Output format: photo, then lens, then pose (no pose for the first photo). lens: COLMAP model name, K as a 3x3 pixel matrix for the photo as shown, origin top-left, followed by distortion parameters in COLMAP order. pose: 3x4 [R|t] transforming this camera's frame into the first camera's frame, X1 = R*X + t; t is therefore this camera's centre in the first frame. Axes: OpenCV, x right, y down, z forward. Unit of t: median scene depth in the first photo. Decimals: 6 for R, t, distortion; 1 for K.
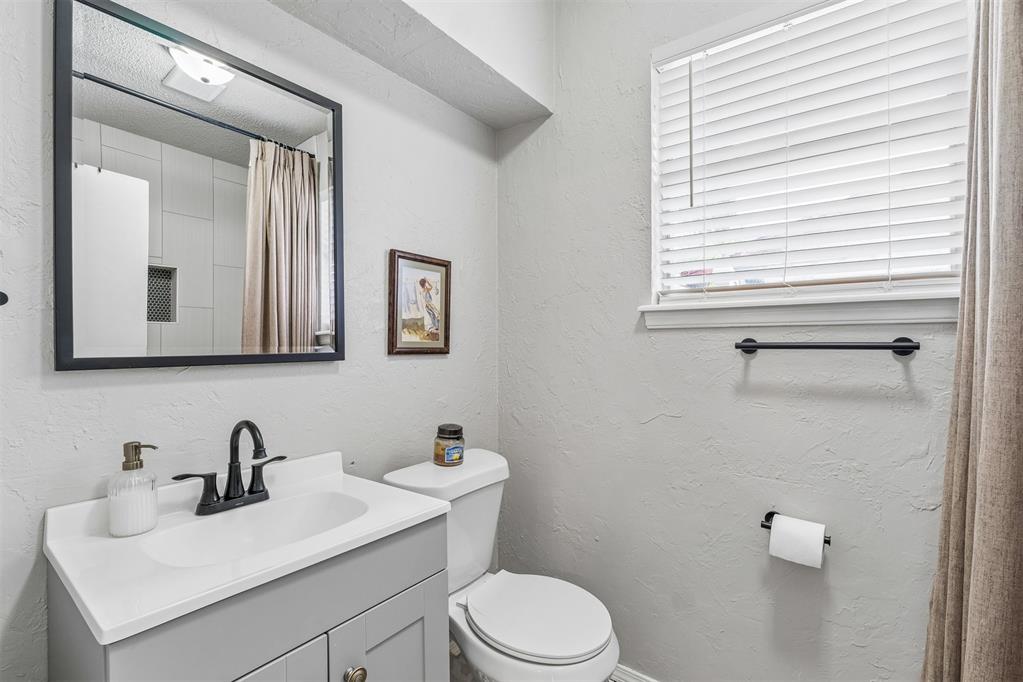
lens RADIAL K [[445.9, 0, 512.4], [0, 445.9, 346.8], [0, 0, 1]] dist [-0.000580, -0.000051]
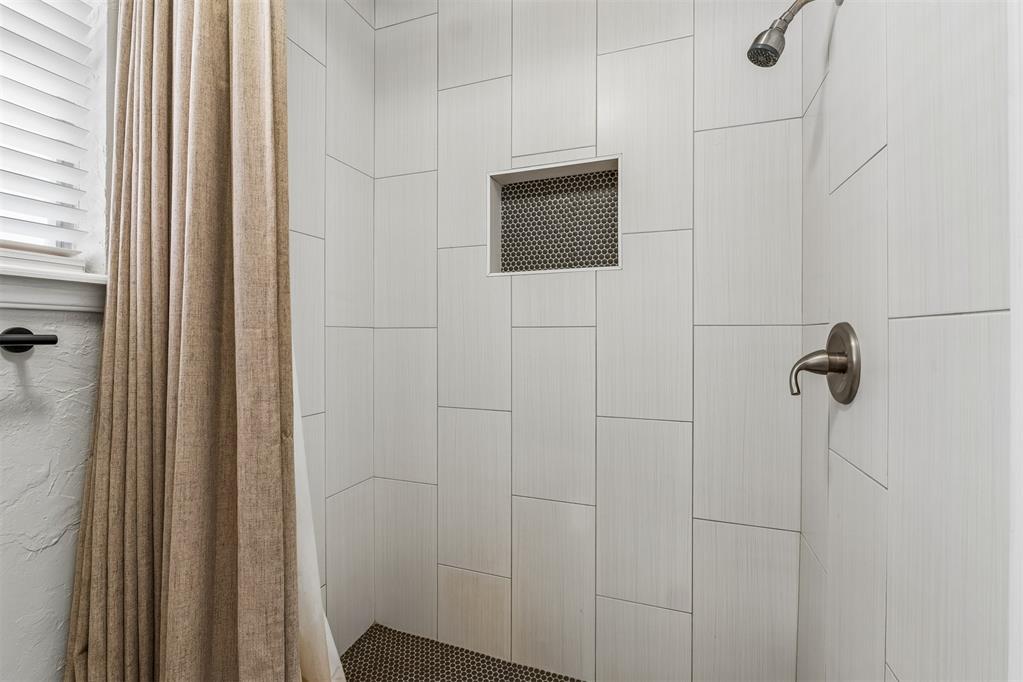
lens RADIAL K [[445.9, 0, 511.3], [0, 445.9, 342.0], [0, 0, 1]] dist [-0.000580, -0.000051]
pose [[-0.291928, -0.006036, 0.956421, -0.066421], [-0.006238, 0.999971, 0.004406, -0.006095], [-0.956420, -0.004680, -0.291957, 0.490482]]
